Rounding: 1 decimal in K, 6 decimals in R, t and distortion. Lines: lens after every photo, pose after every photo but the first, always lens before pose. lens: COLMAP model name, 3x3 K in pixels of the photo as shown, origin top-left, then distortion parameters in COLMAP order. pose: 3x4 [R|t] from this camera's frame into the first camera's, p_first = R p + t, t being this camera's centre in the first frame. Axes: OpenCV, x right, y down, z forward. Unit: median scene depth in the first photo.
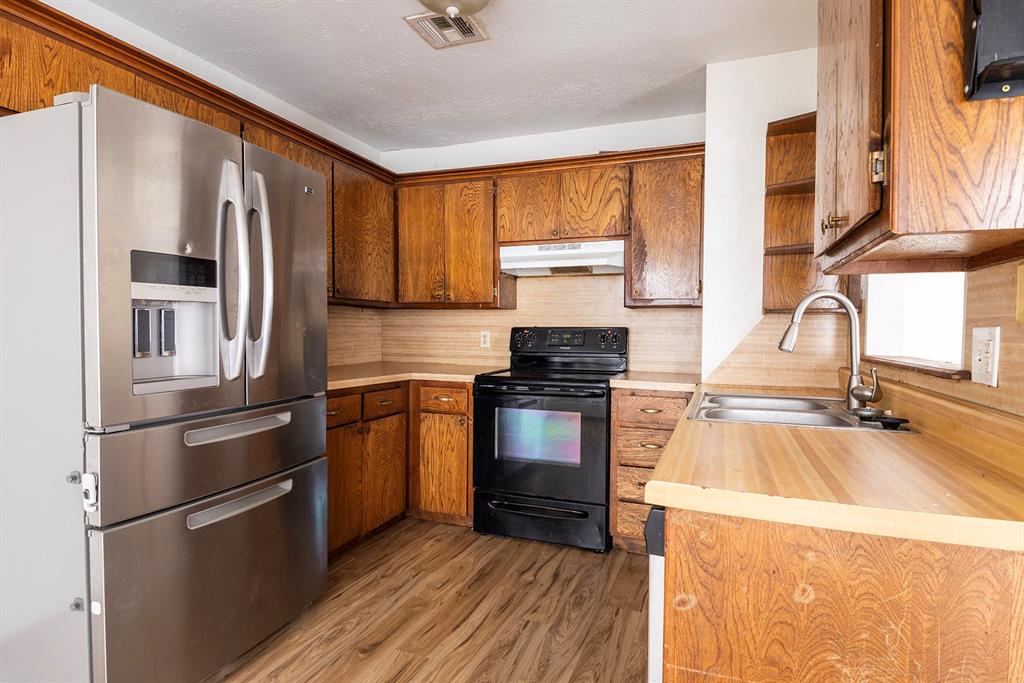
lens RADIAL K [[566.1, 0, 508.6], [0, 566.1, 341.9], [0, 0, 1]] dist [0.005788, -0.010937]
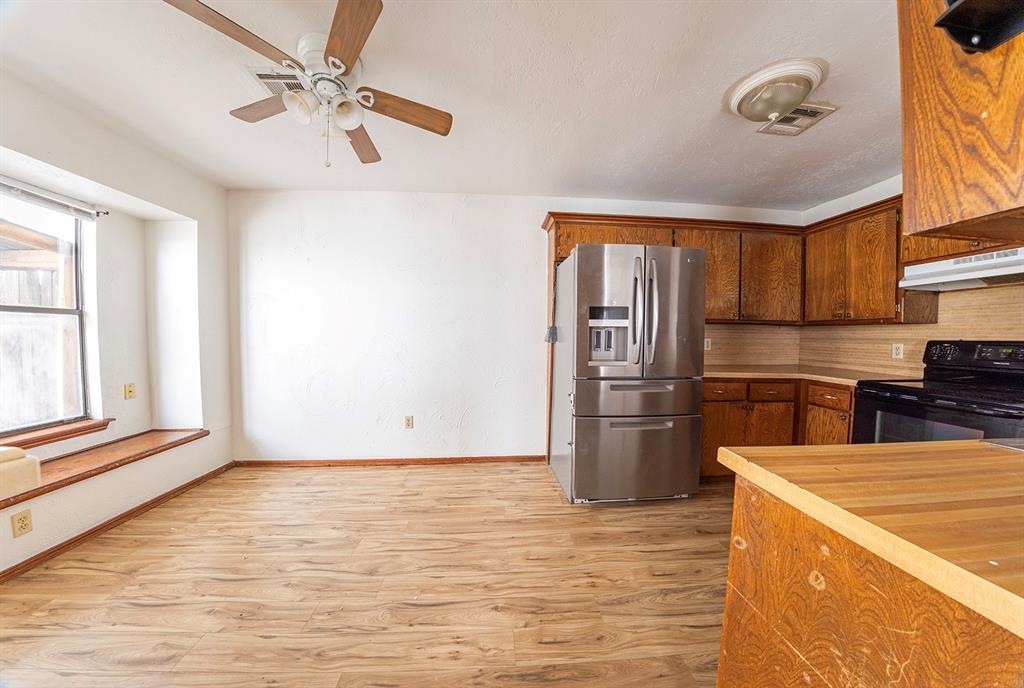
lens RADIAL K [[327.8, 0, 510.6], [0, 327.8, 347.6], [0, 0, 1]] dist [-0.029339, 0.000751]
pose [[0.411019, 0.028938, -0.911167, 0.299149], [-0.029664, 0.999391, 0.018359, 0.000054], [0.911144, 0.019483, 0.411627, 0.072763]]
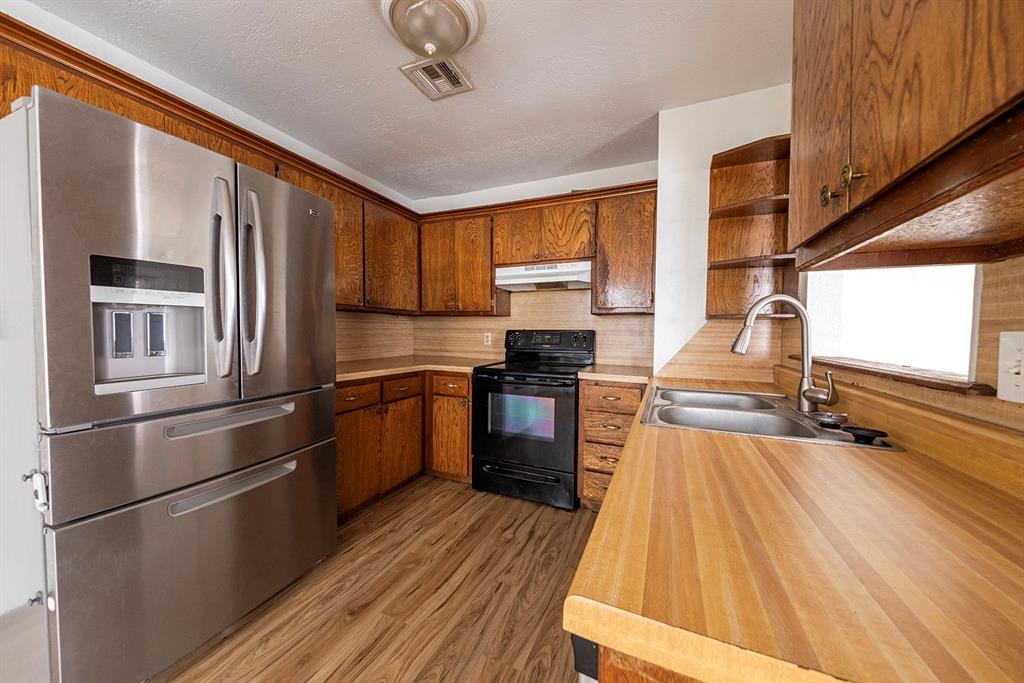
lens RADIAL K [[355.8, 0, 512.4], [0, 355.8, 340.8], [0, 0, 1]] dist [-0.000085, -0.002120]
pose [[0.998965, 0.003515, -0.045352, 0.079778], [-0.003295, 0.999982, 0.004937, -0.006714], [0.045368, -0.004783, 0.998959, 0.245302]]
